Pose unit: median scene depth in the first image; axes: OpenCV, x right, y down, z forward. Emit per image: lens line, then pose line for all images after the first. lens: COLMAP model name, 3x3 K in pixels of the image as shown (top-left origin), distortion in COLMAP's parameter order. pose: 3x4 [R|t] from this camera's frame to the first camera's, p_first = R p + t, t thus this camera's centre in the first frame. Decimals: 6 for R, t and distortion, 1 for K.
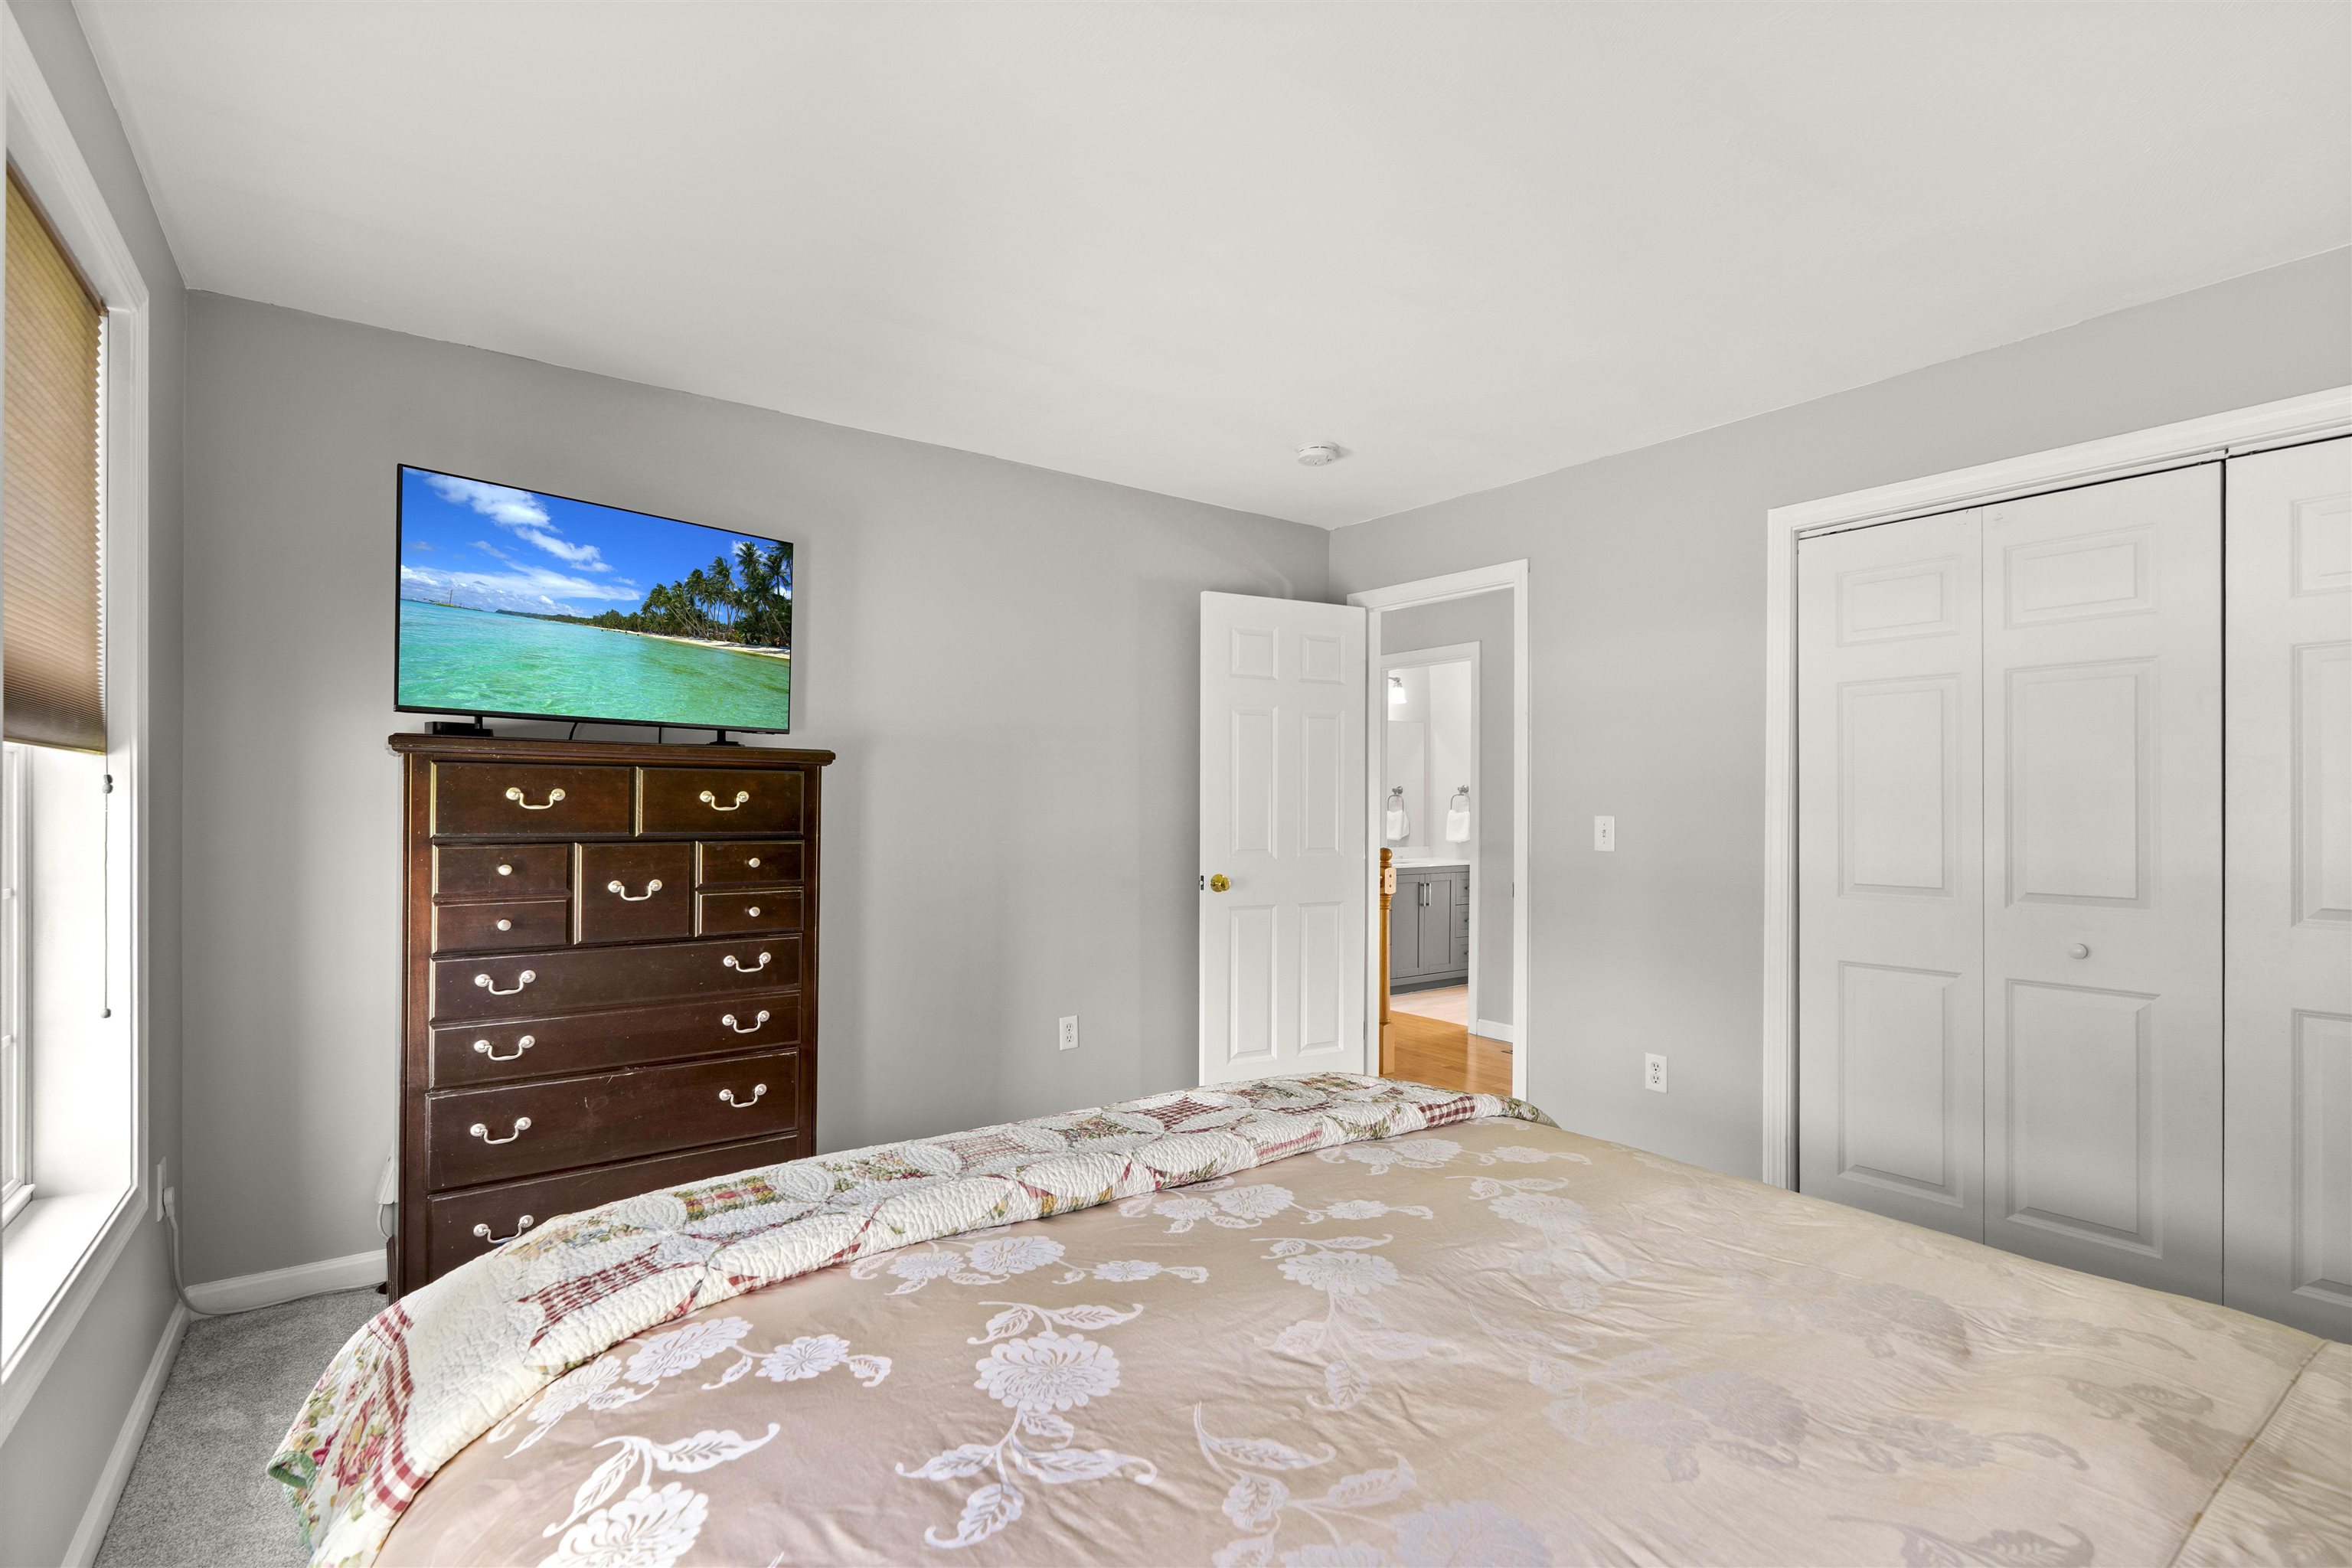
lens RADIAL K [[1070.6, 0, 1183.7], [0, 1070.6, 789.5], [0, 0, 1]] dist [-0.005273, 0.002606]
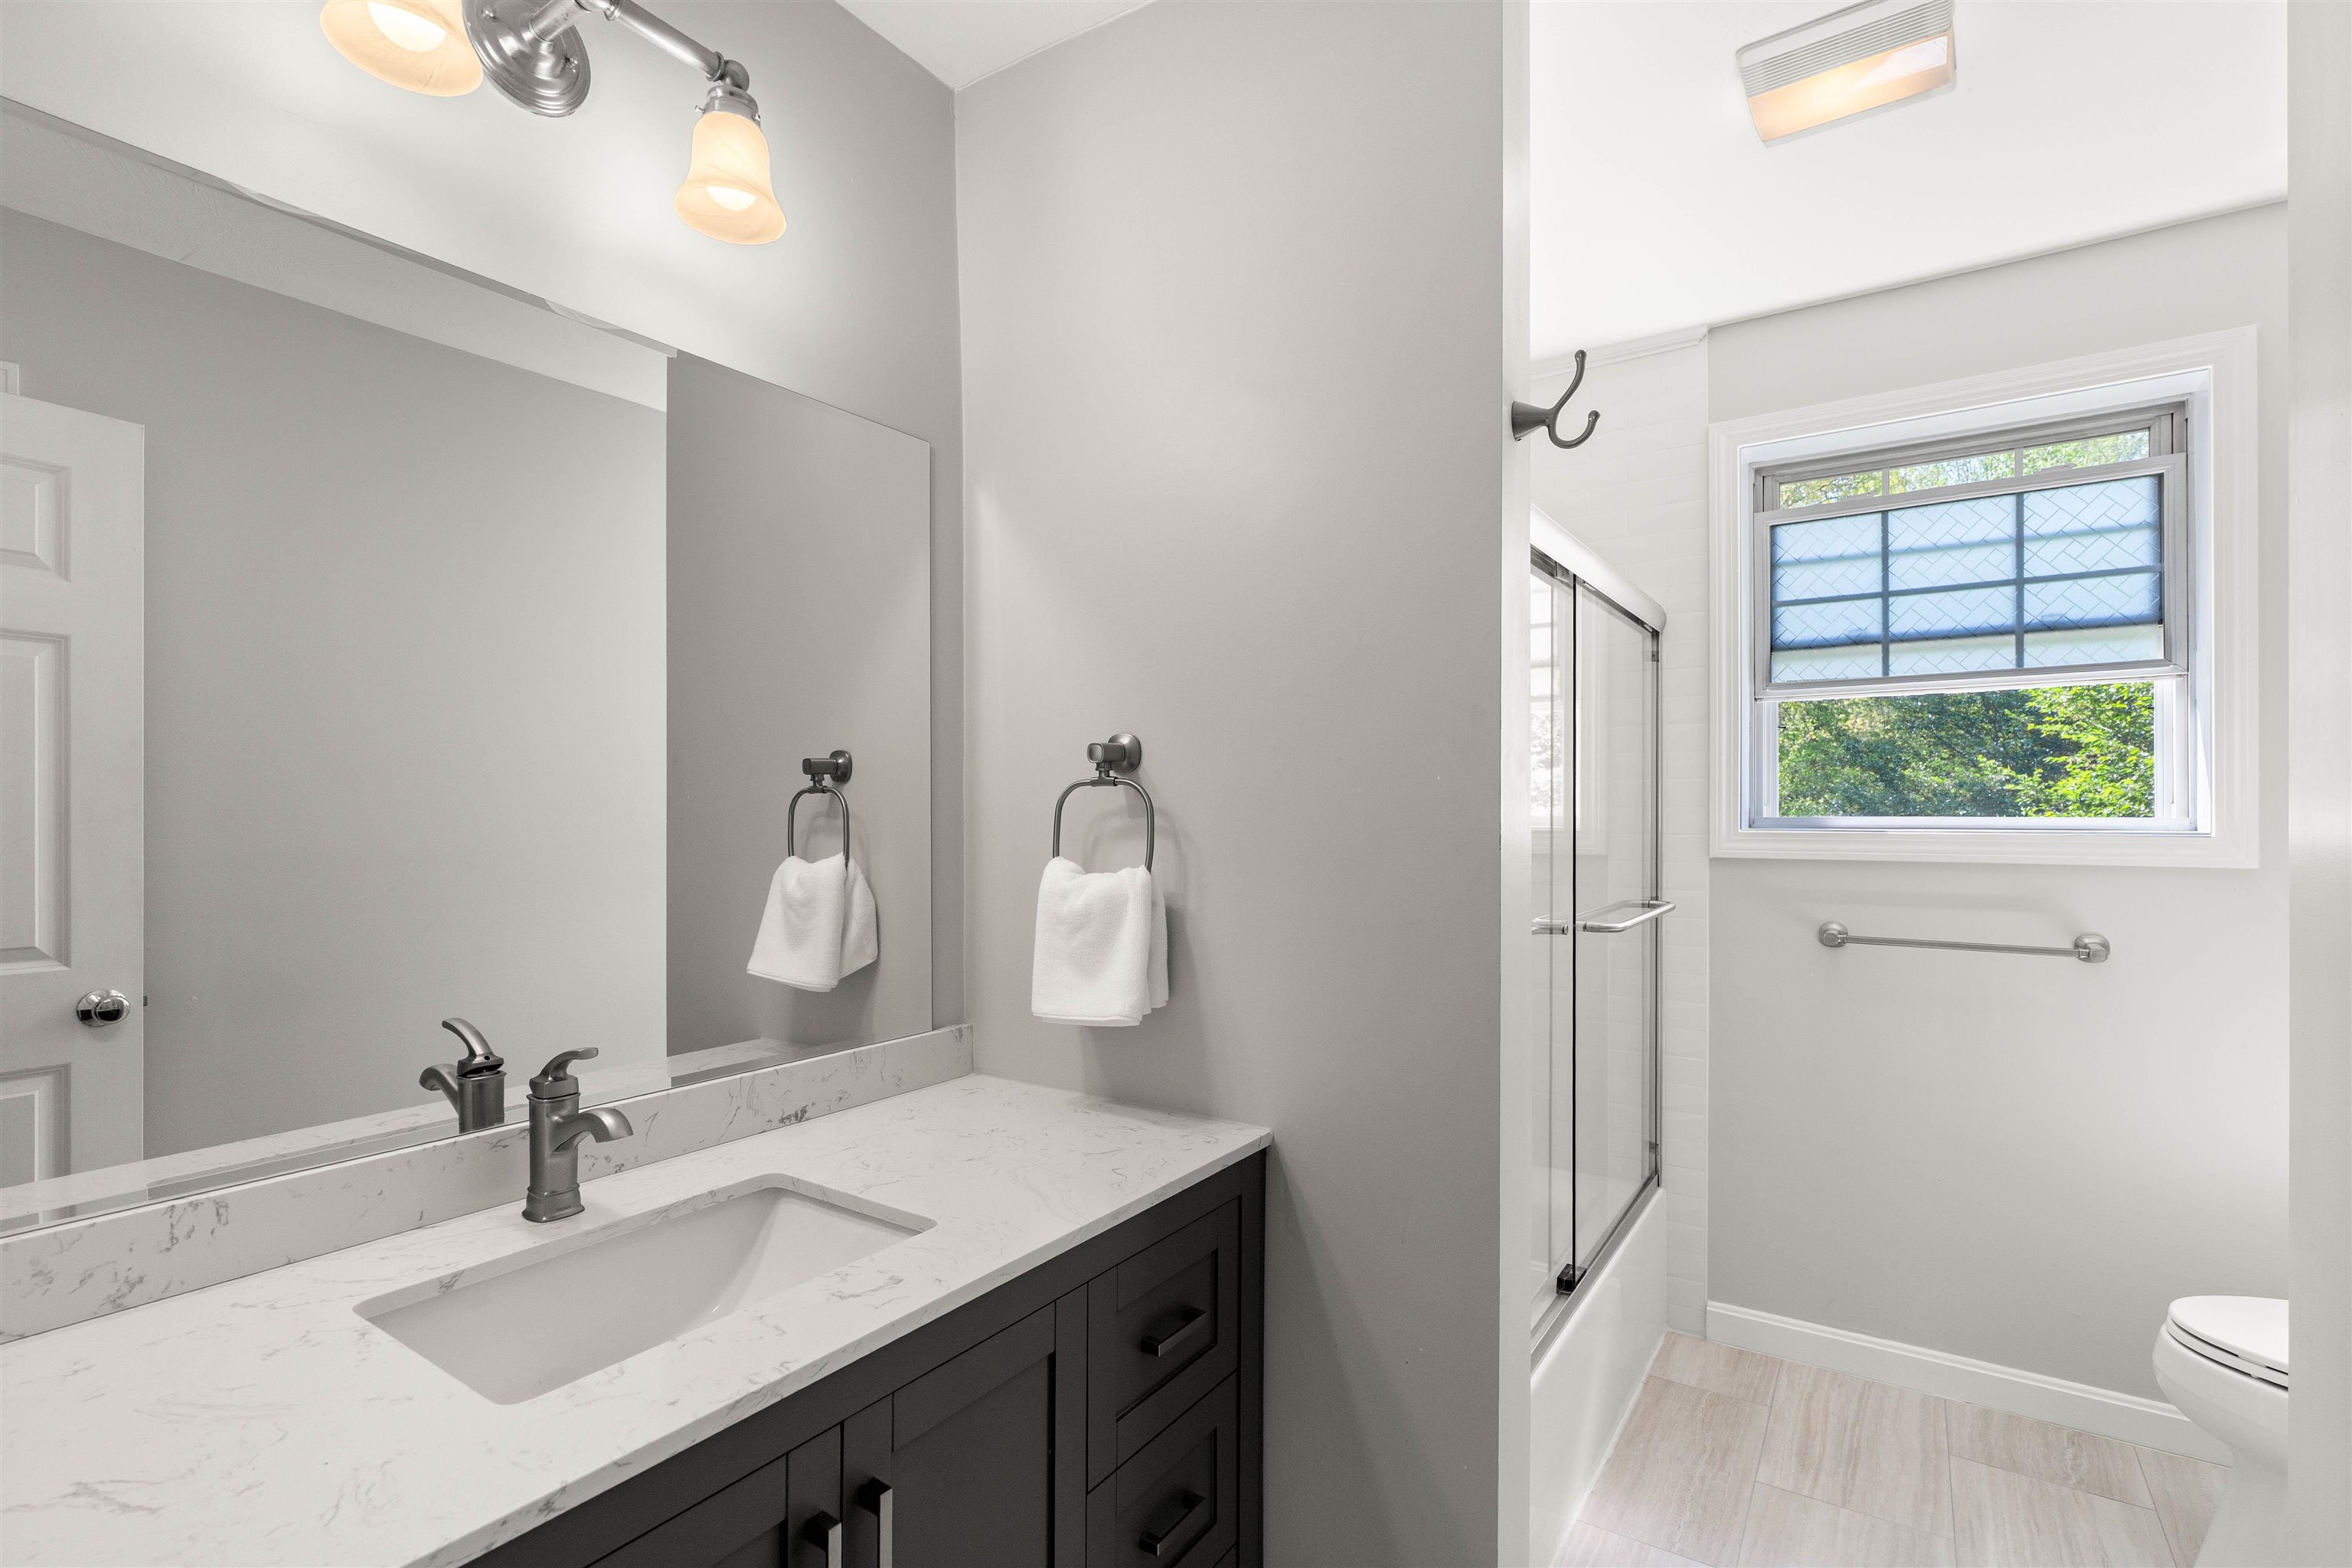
lens RADIAL K [[1070.6, 0, 1173.3], [0, 1070.6, 792.1], [0, 0, 1]] dist [-0.005273, 0.002606]
pose [[0.939060, -0.006942, 0.343683, 0.197122], [0.004760, 0.999963, 0.007192, 0.005087], [-0.343720, -0.005118, 0.939058, 0.784950]]
